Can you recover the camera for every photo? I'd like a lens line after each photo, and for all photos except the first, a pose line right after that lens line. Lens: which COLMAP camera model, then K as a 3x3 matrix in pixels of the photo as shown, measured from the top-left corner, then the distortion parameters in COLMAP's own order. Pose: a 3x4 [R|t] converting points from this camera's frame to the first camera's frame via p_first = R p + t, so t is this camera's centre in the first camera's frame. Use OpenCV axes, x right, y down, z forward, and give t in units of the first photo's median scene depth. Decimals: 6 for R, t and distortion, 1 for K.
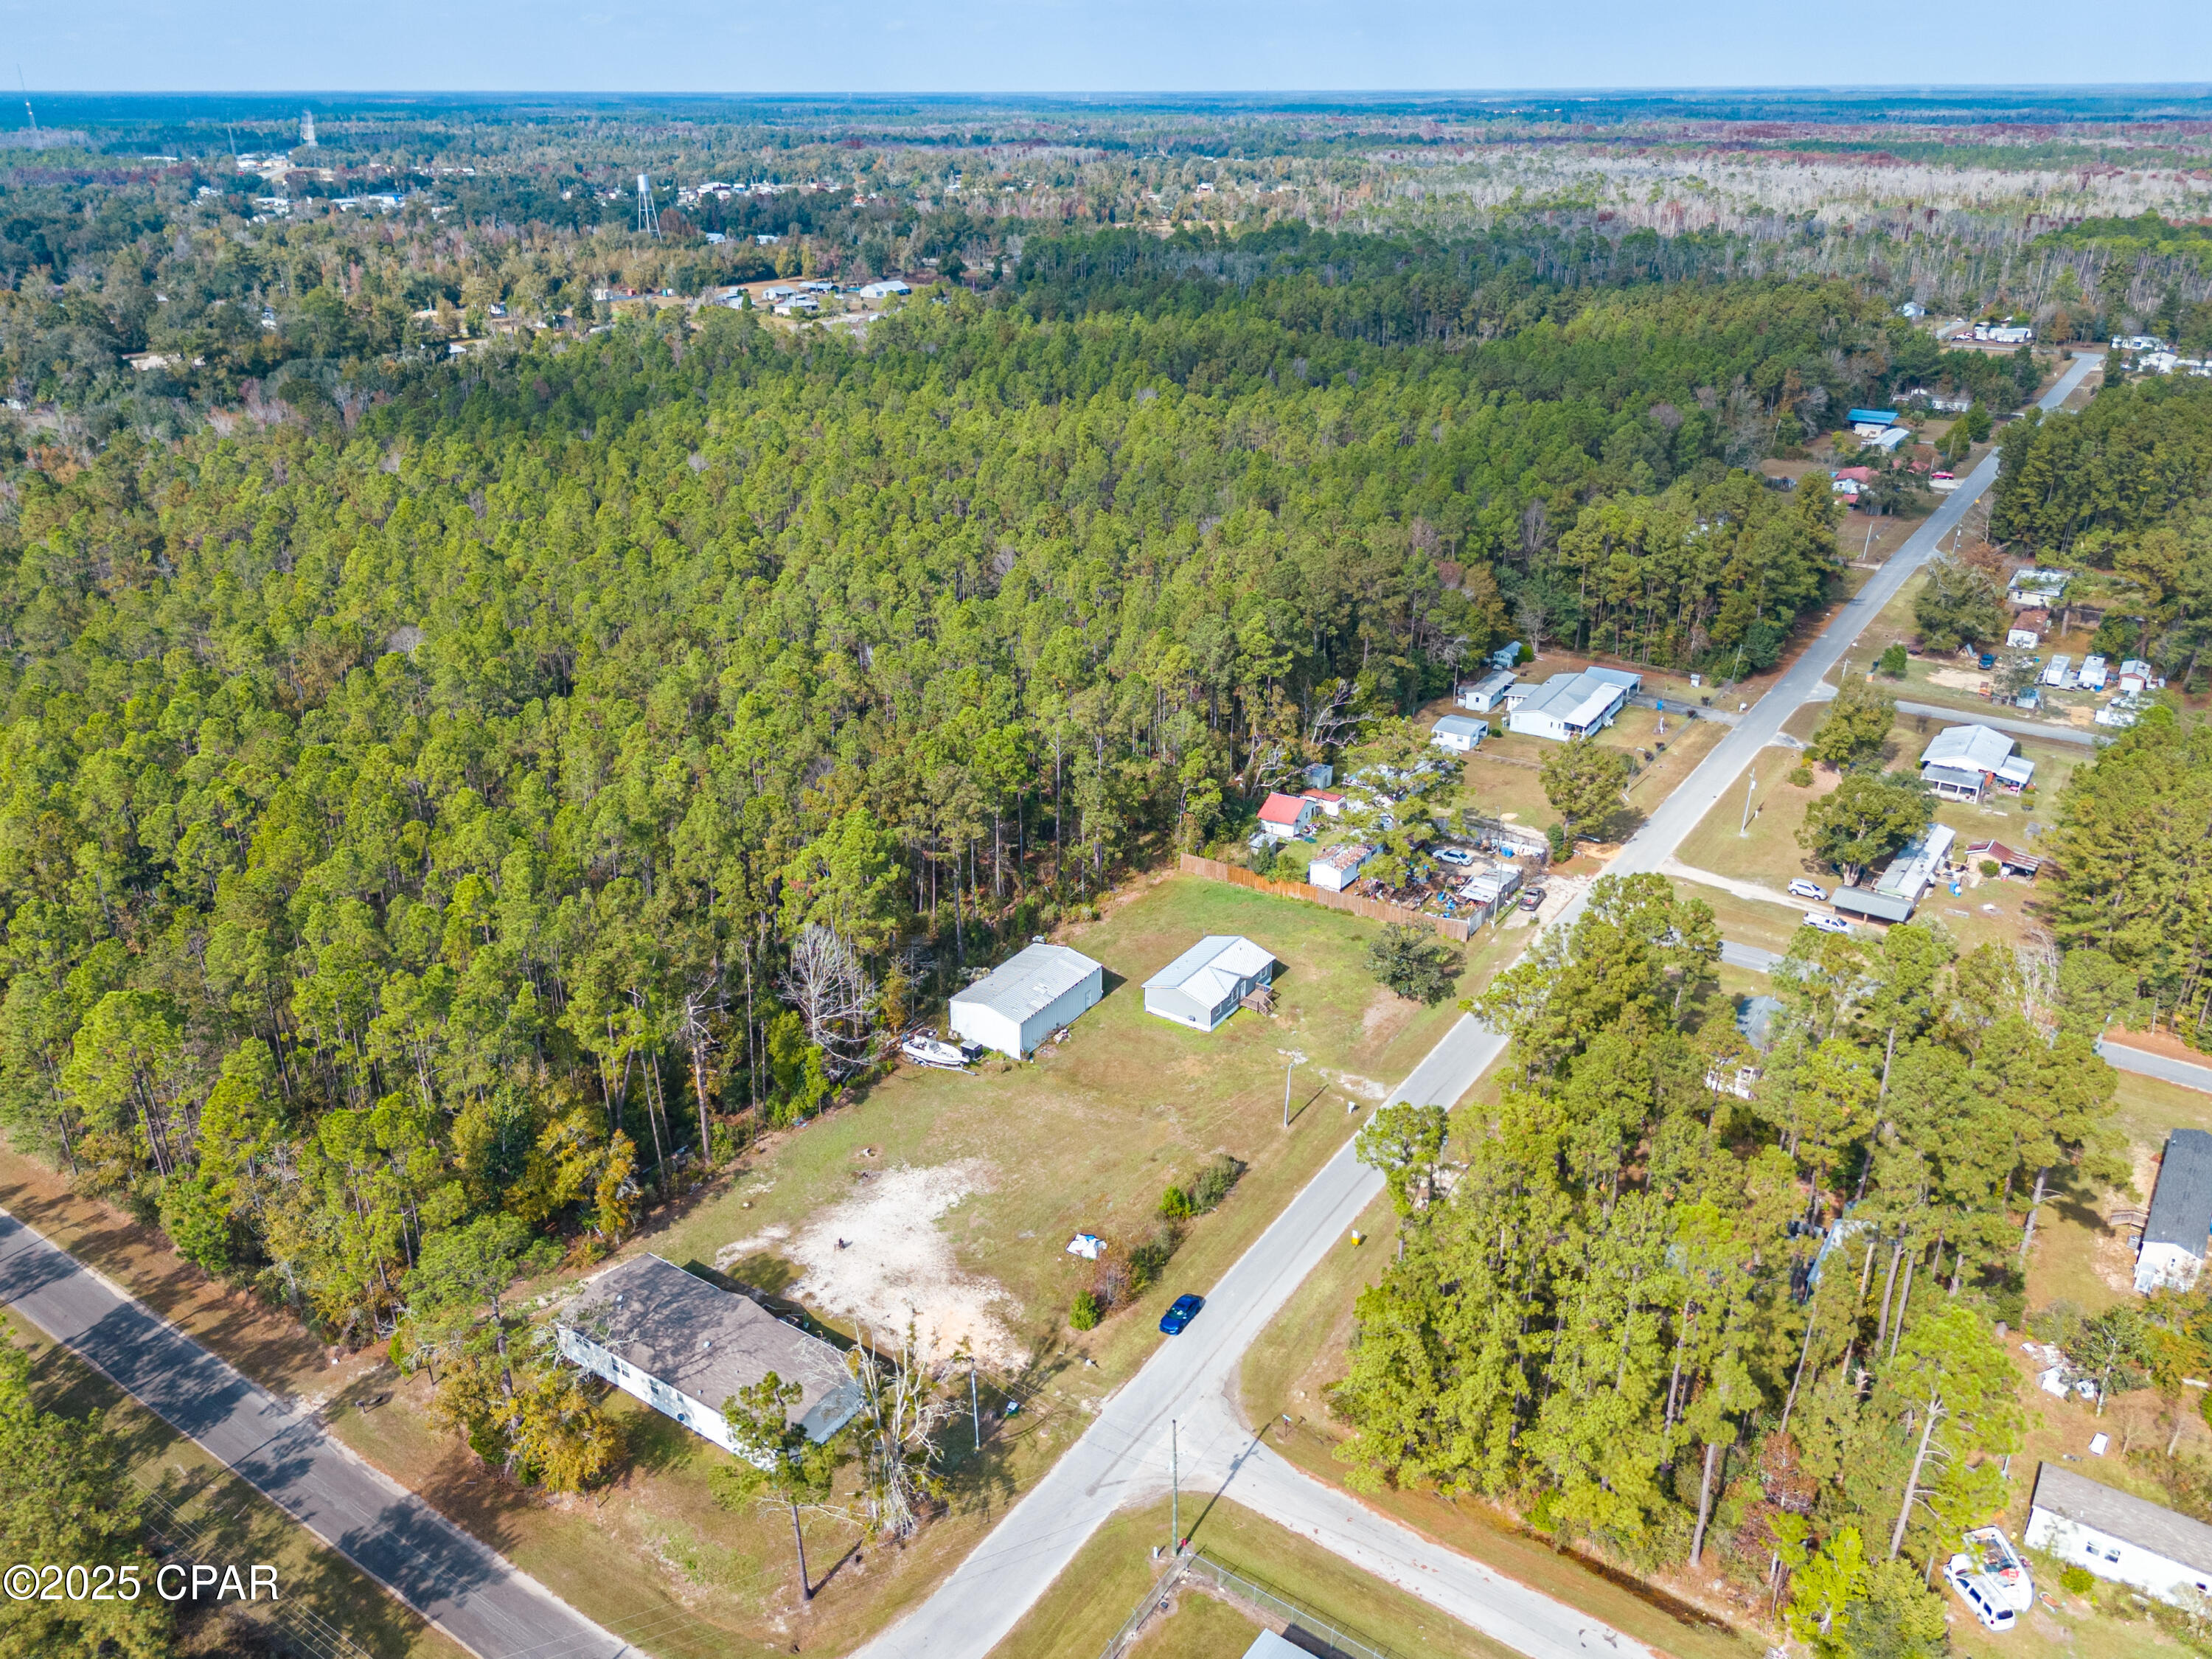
lens RADIAL K [[1534.0, 0, 1118.1], [0, 1534.0, 892.0], [0, 0, 1]] dist [0.071313, -0.069432]
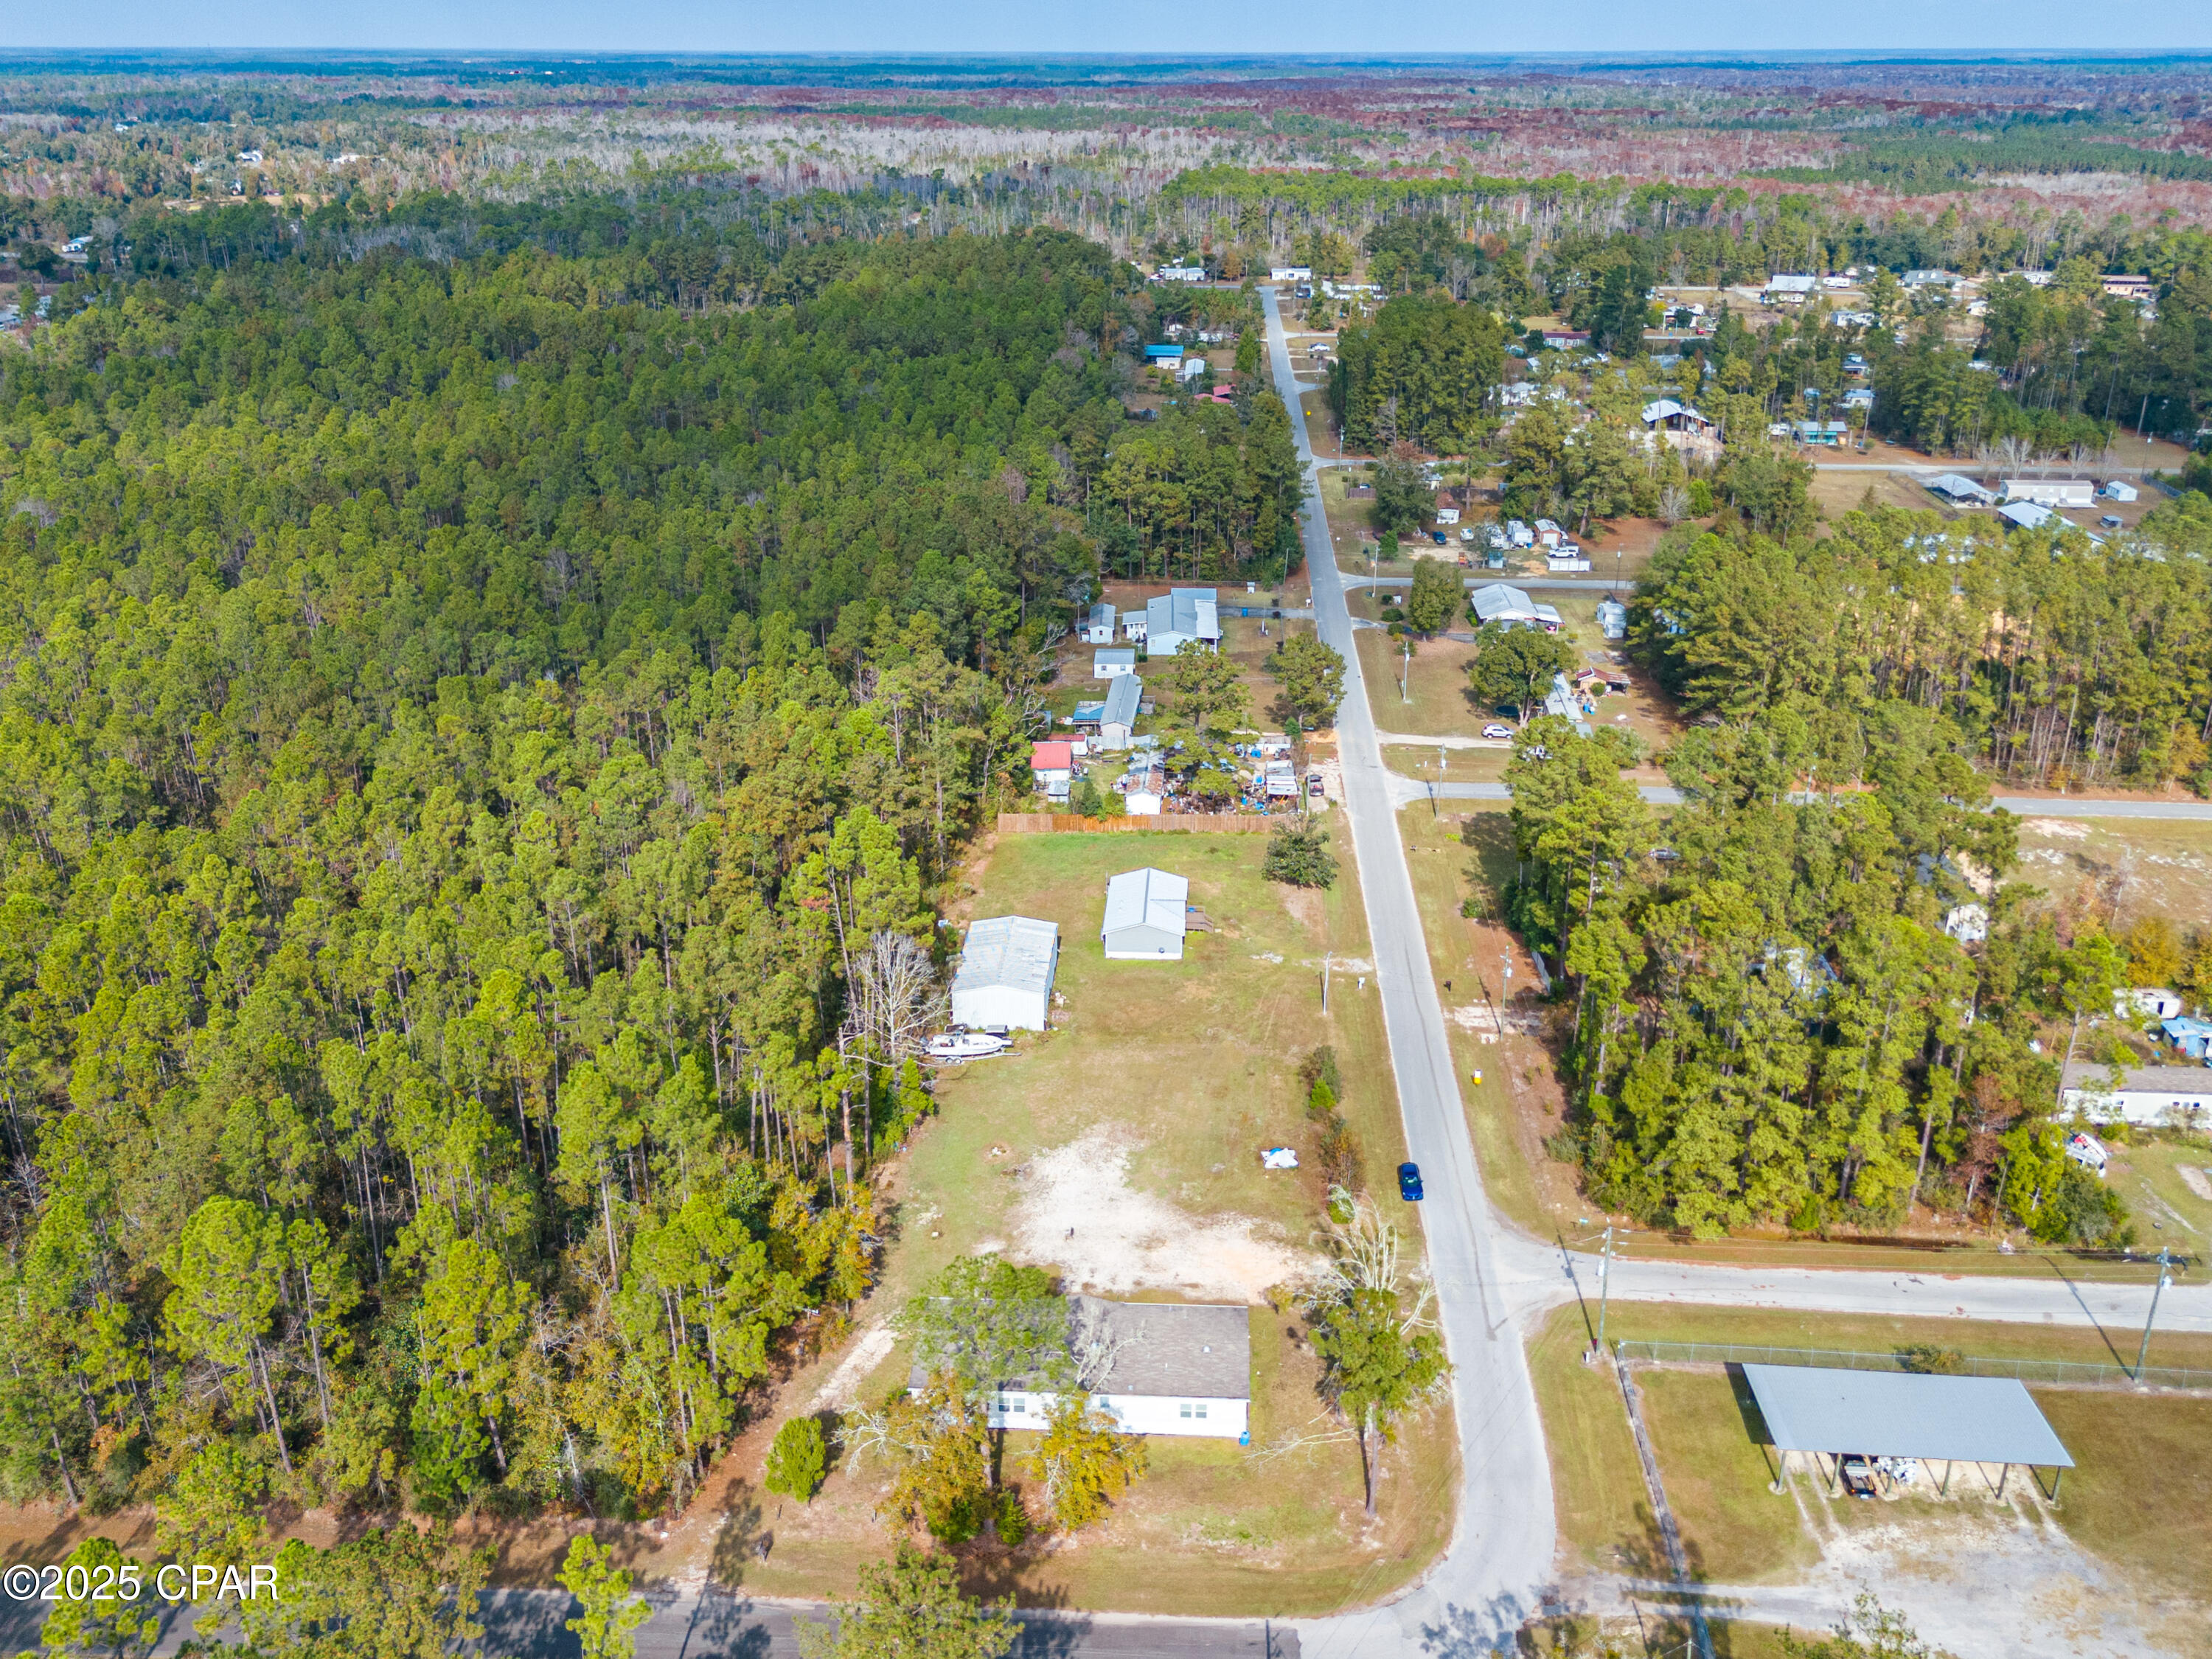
lens RADIAL K [[1534.0, 0, 1118.1], [0, 1534.0, 892.0], [0, 0, 1]] dist [0.071313, -0.069432]
pose [[0.872856, -0.232327, 0.429123, -0.393933], [0.224236, 0.972008, 0.070137, -0.034606], [-0.433405, 0.035005, 0.900519, 0.068415]]
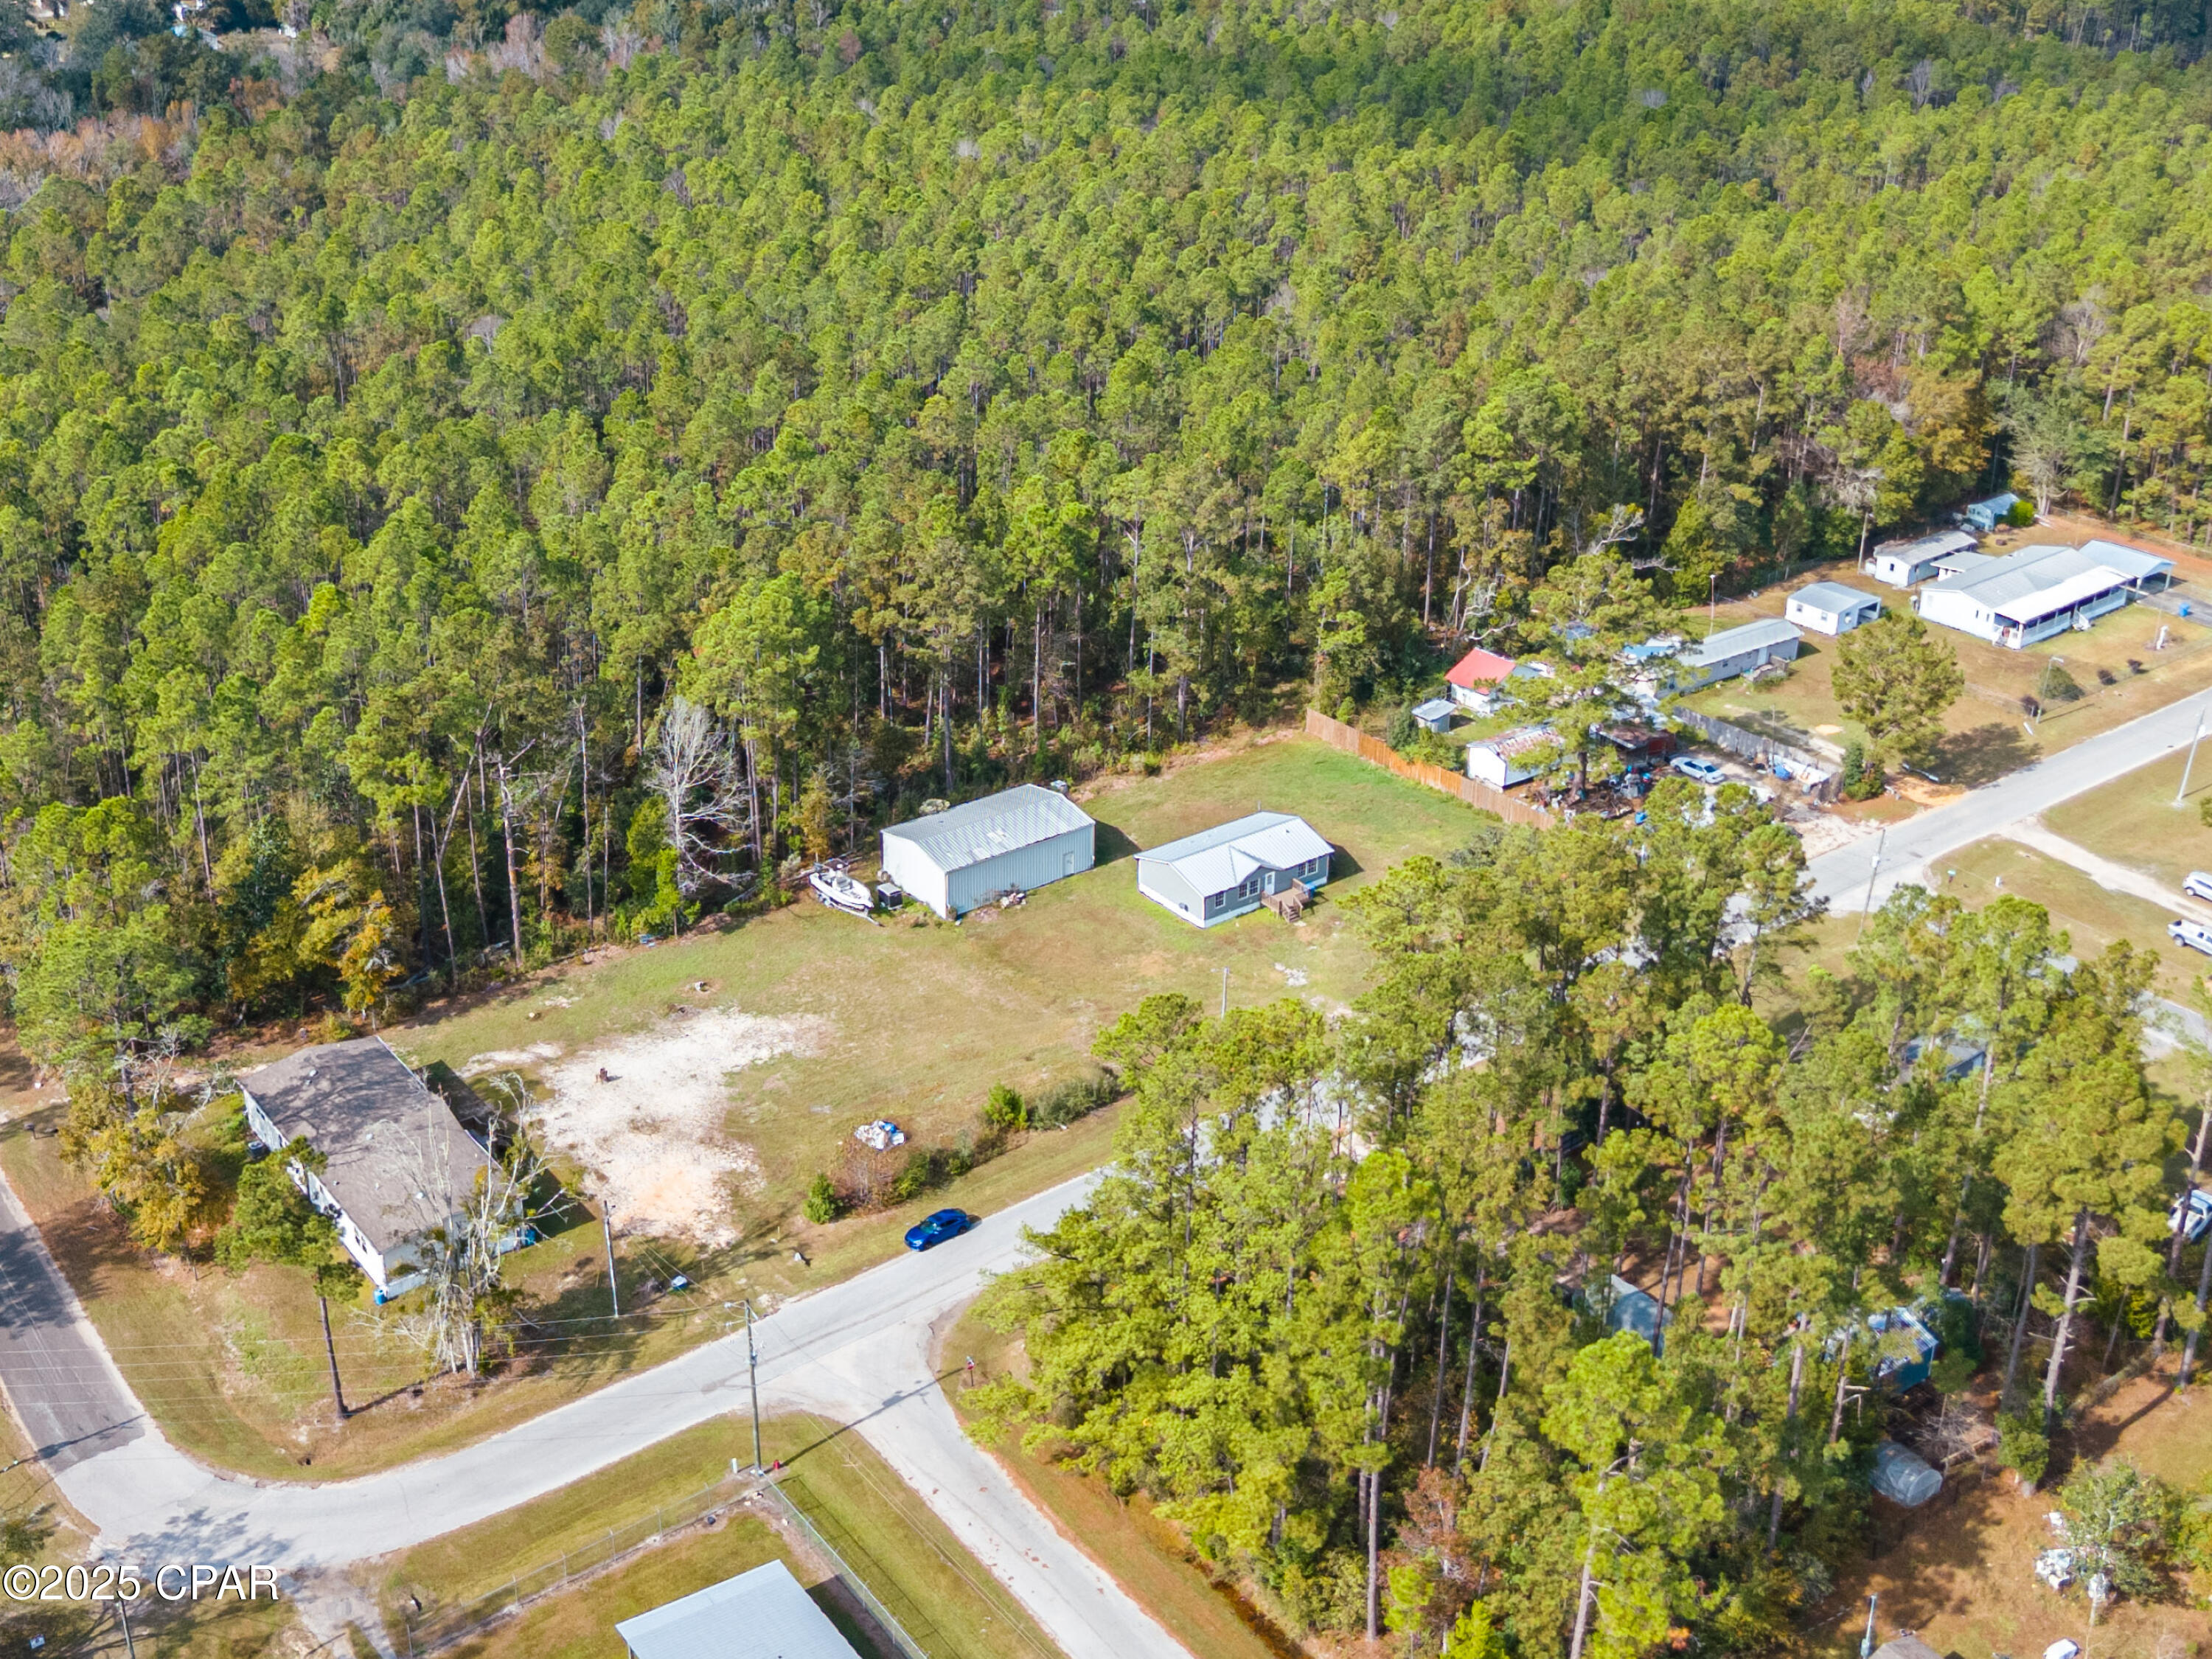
lens RADIAL K [[2175.9, 0, 1057.6], [0, 2175.9, 828.1], [0, 0, 1]] dist [0.133813, -0.265317]
pose [[0.949228, 0.154463, -0.274058, 0.261743], [-0.151116, 0.987951, 0.033418, 0.016841], [0.275918, 0.009693, 0.961132, -0.041980]]
